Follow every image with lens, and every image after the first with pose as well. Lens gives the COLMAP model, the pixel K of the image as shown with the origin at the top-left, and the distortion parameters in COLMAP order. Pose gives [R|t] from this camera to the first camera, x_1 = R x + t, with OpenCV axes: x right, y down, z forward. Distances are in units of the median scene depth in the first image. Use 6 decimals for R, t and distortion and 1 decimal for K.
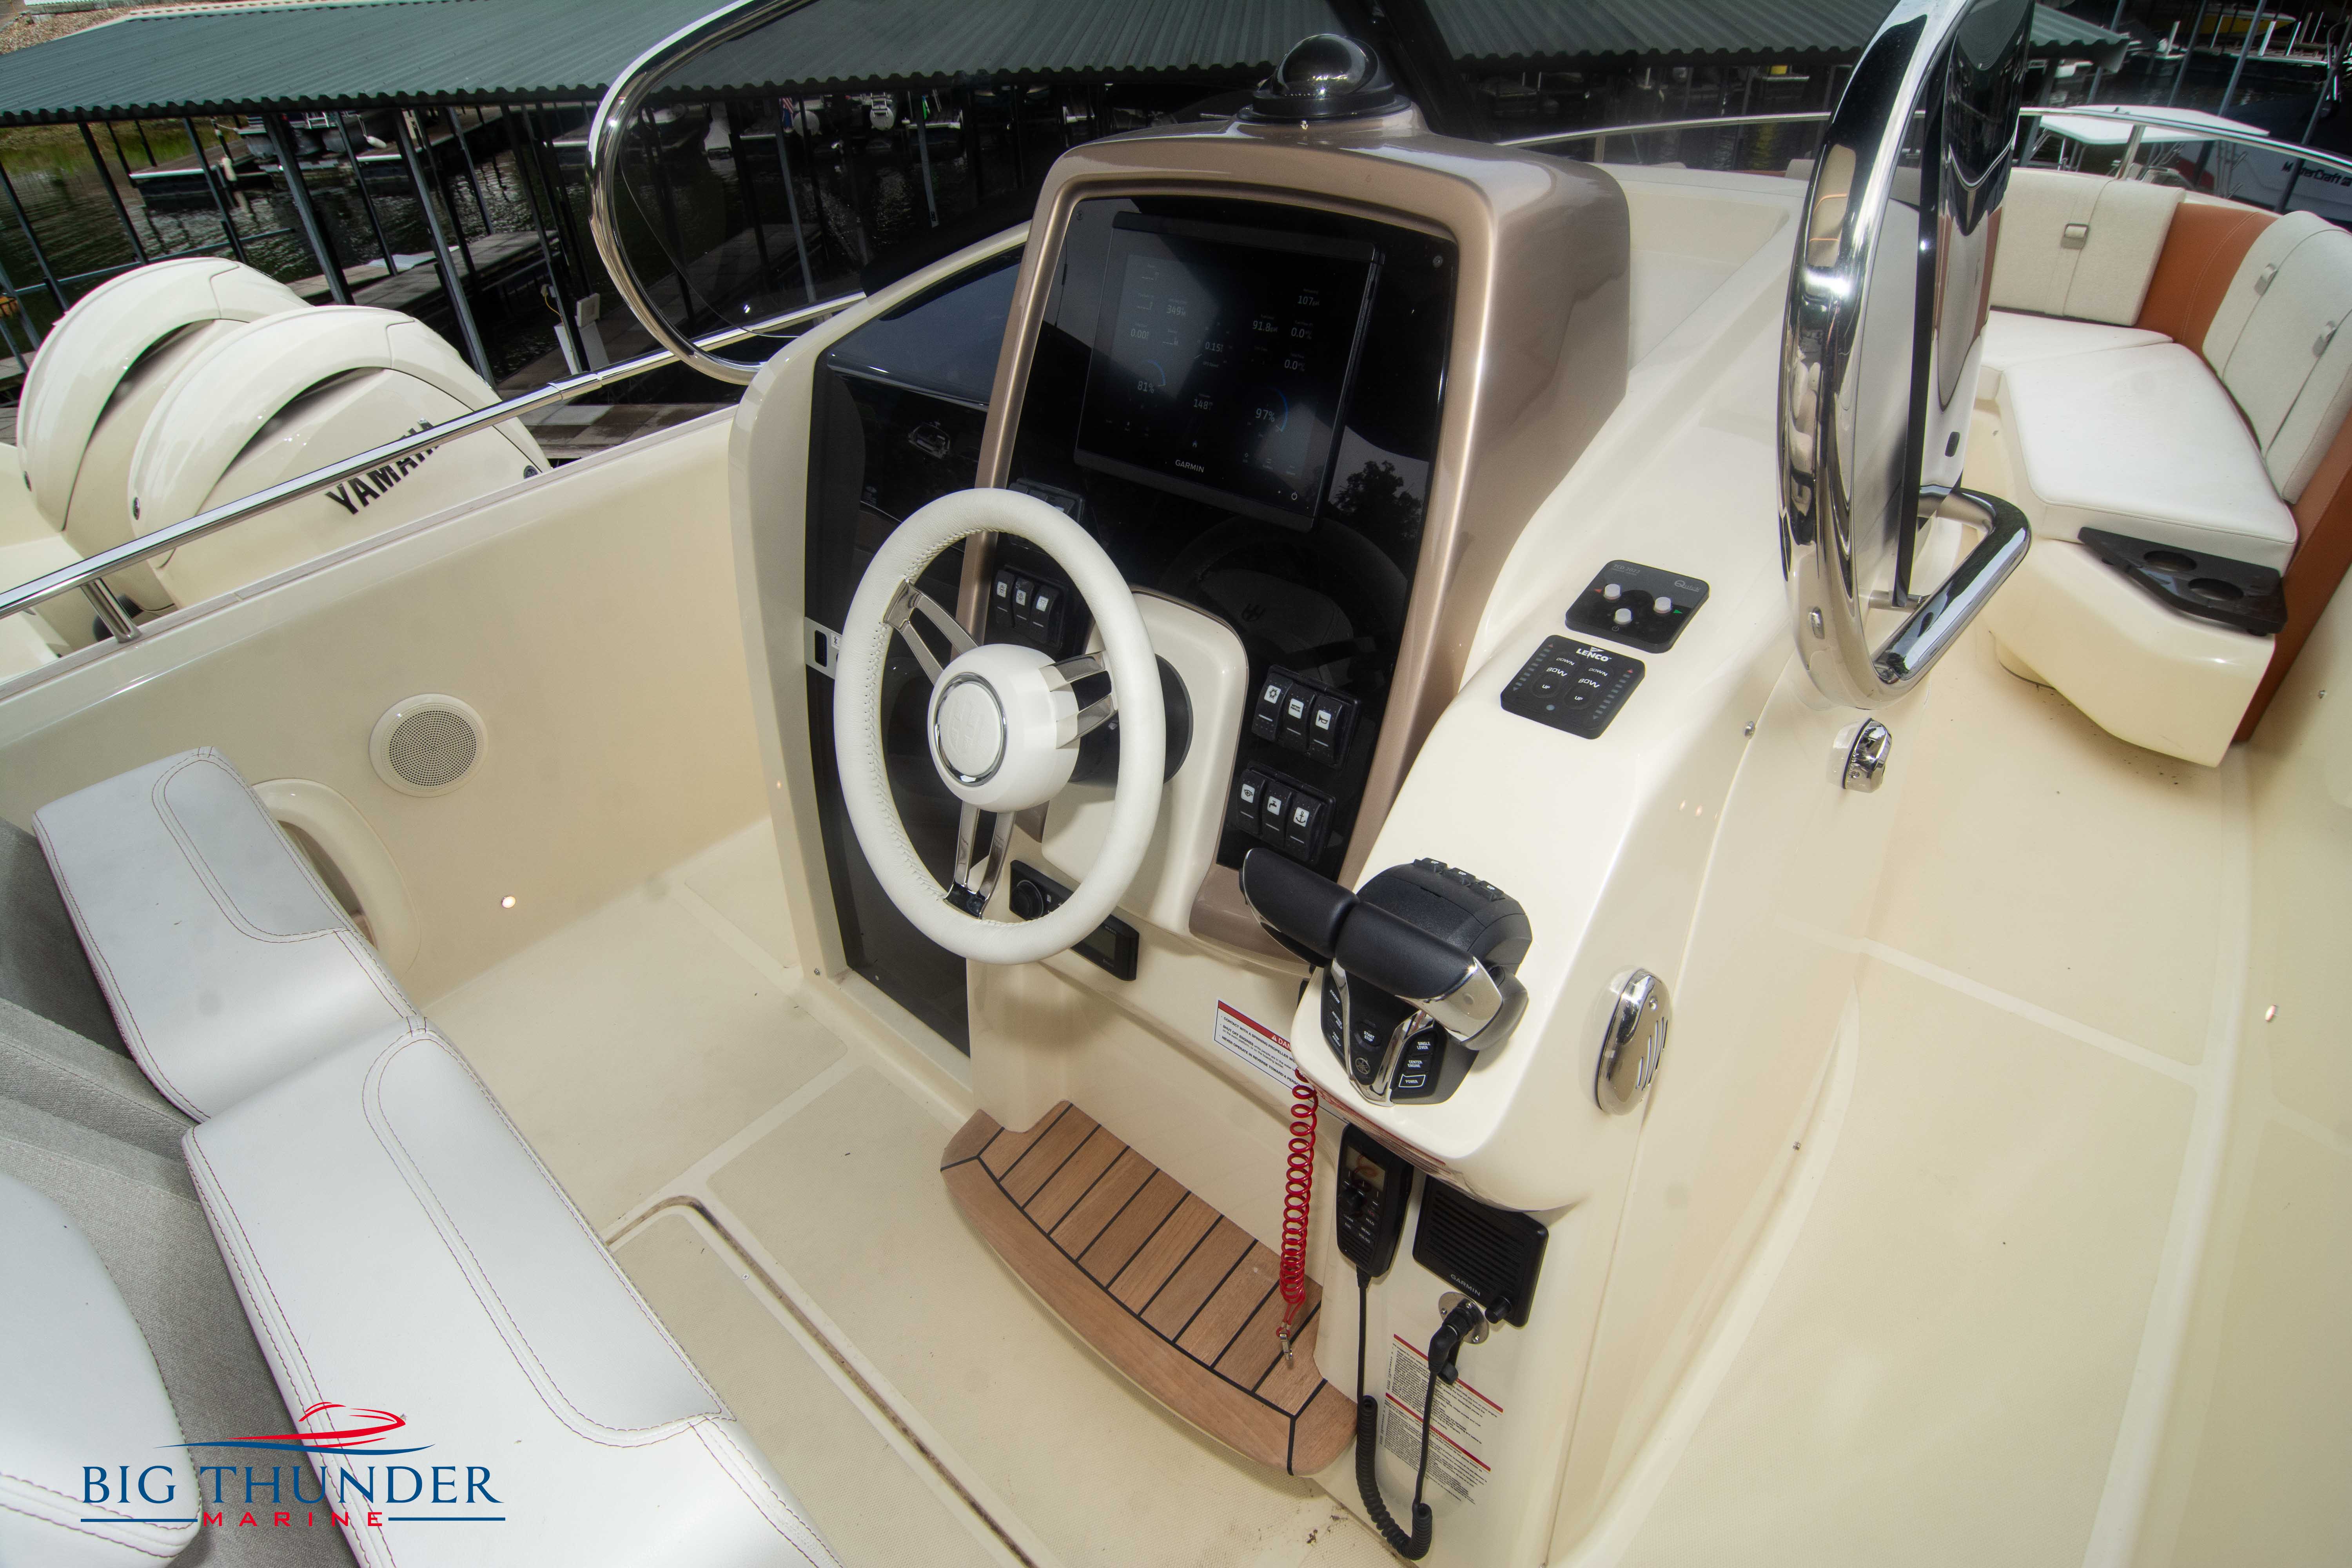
lens RADIAL K [[1248.5, 0, 1195.8], [0, 1248.5, 783.1], [0, 0, 1]] dist [-0.011827, -0.008417]
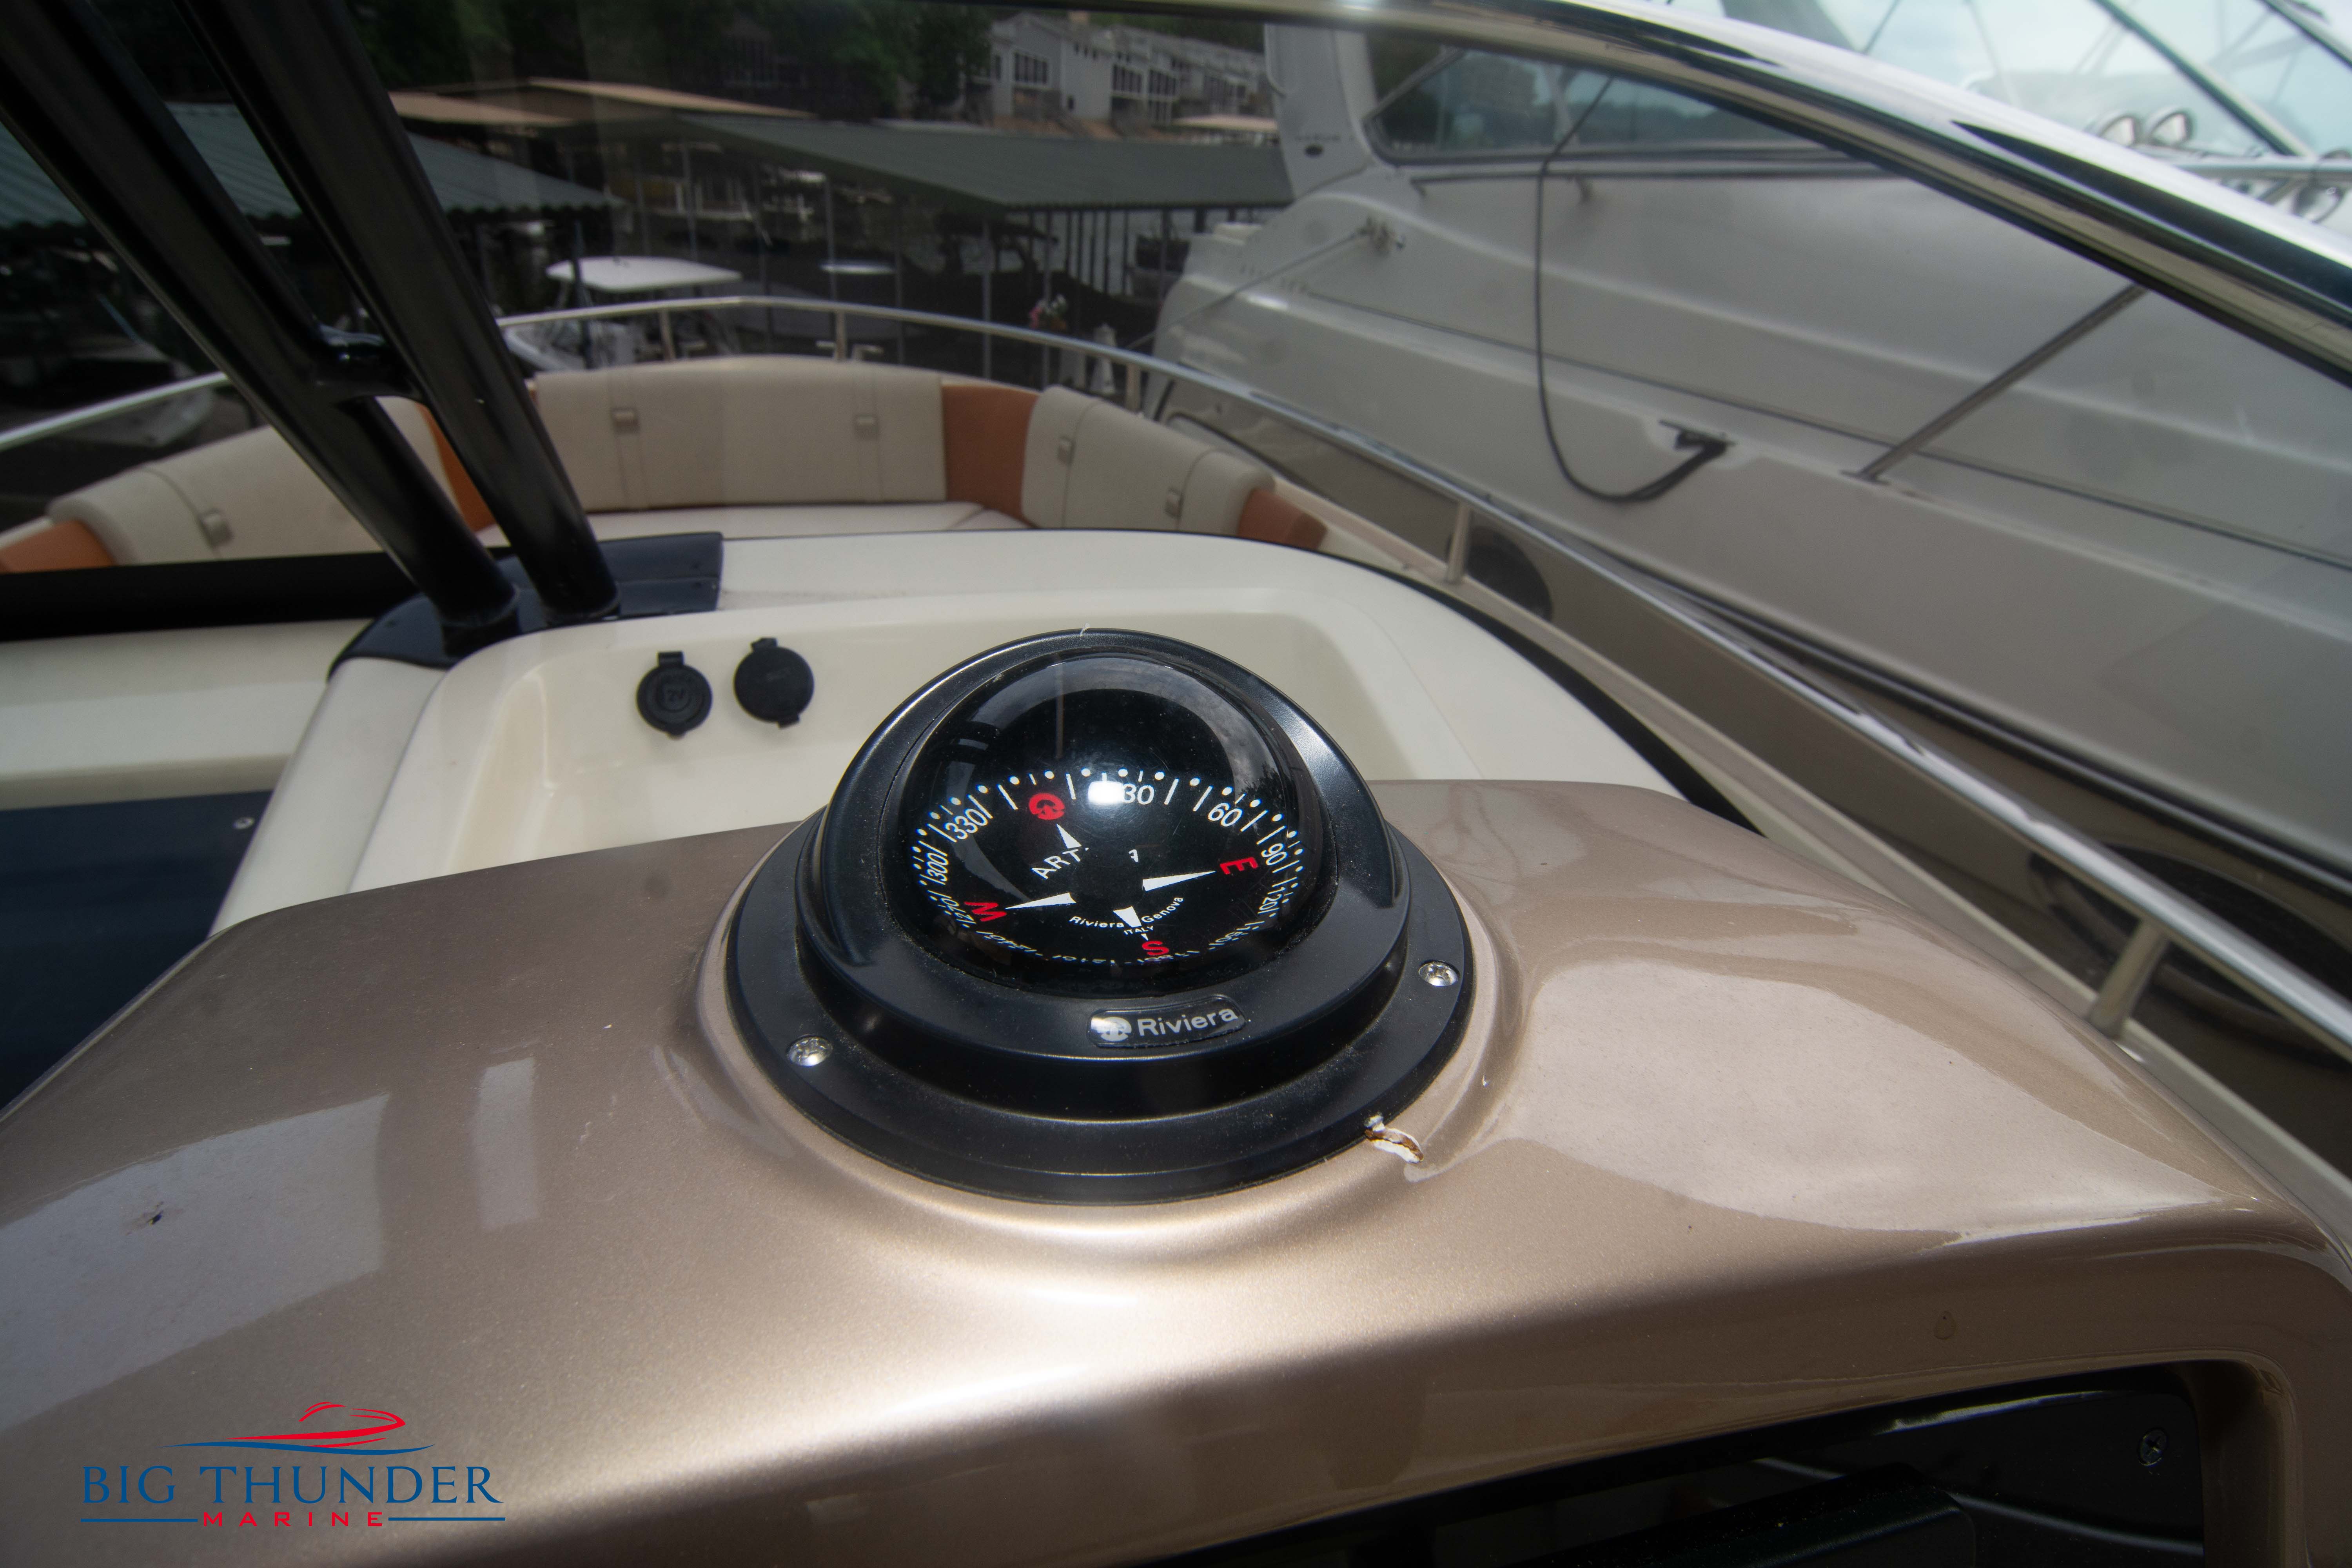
lens RADIAL K [[1248.5, 0, 1181.8], [0, 1248.5, 769.8], [0, 0, 1]] dist [-0.011827, -0.008417]
pose [[0.533432, -0.328637, 0.779389, -0.051007], [0.409919, 0.906440, 0.101651, -0.450672], [-0.739876, 0.265263, 0.618239, 0.646498]]
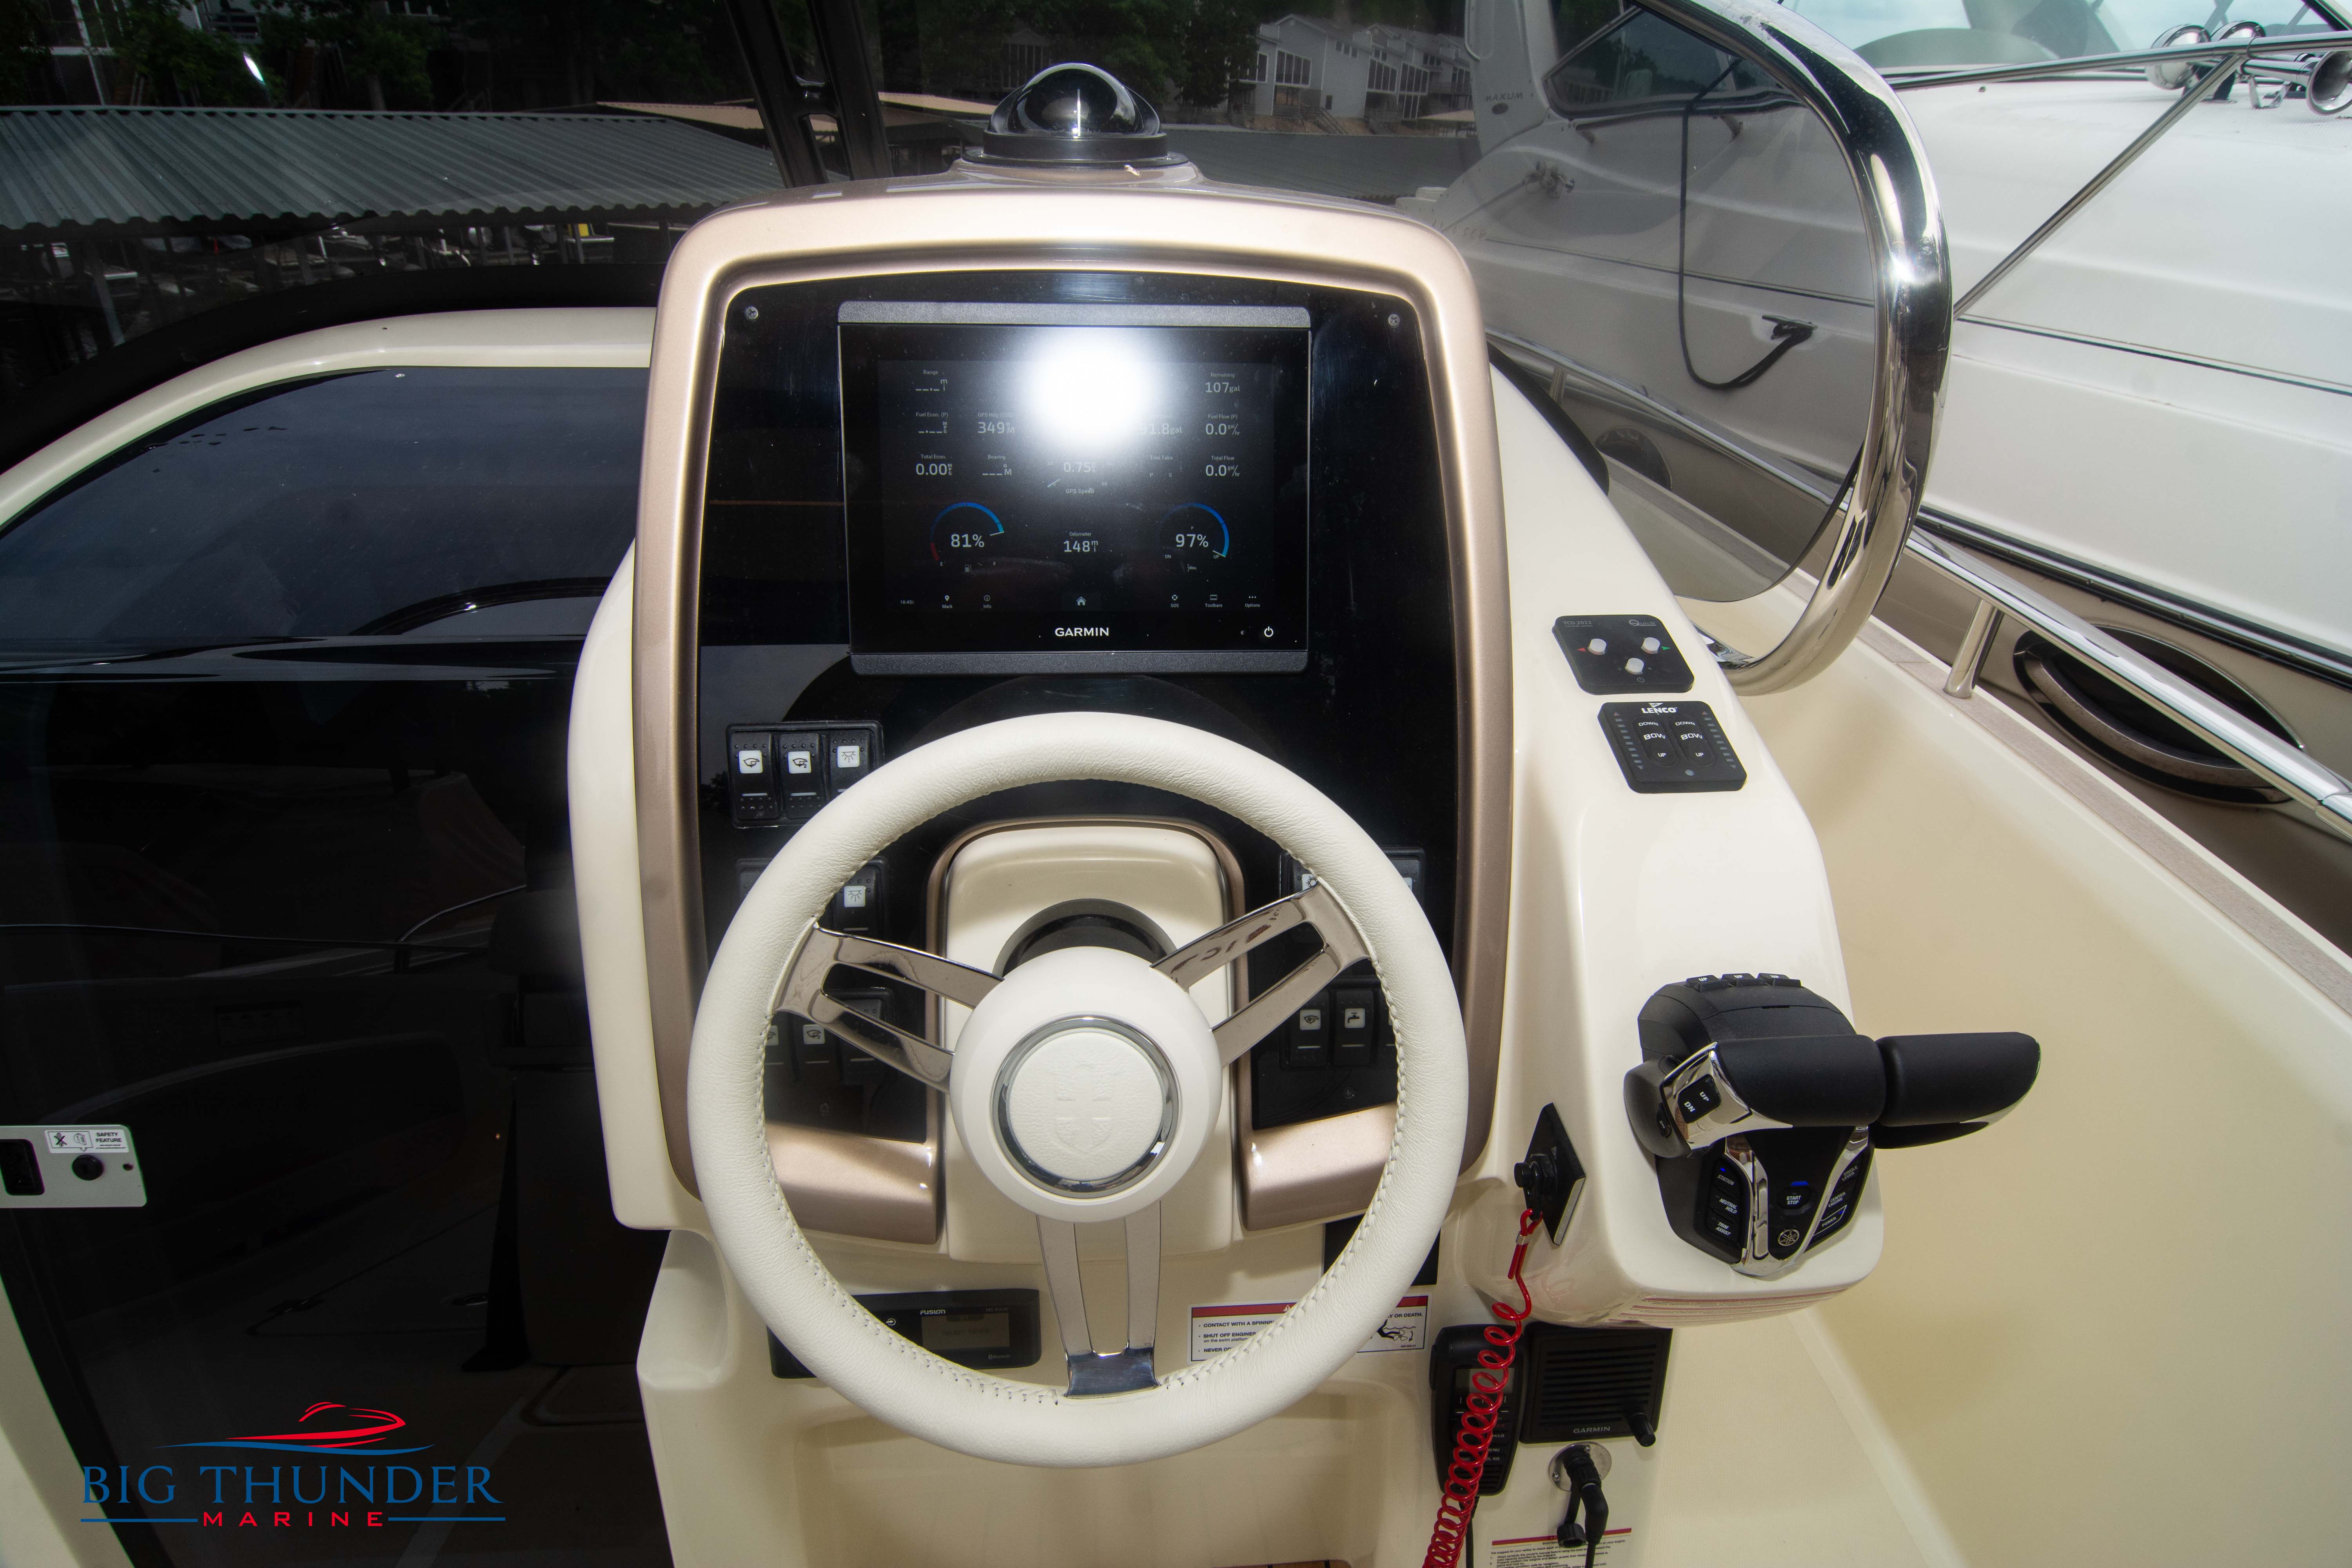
lens RADIAL K [[1248.5, 0, 1178.0], [0, 1248.5, 786.4], [0, 0, 1]] dist [-0.011827, -0.008417]
pose [[0.683254, -0.296132, 0.667436, -0.372761], [0.363274, 0.930776, 0.041088, -0.143739], [-0.633400, 0.214389, 0.743533, 0.358728]]
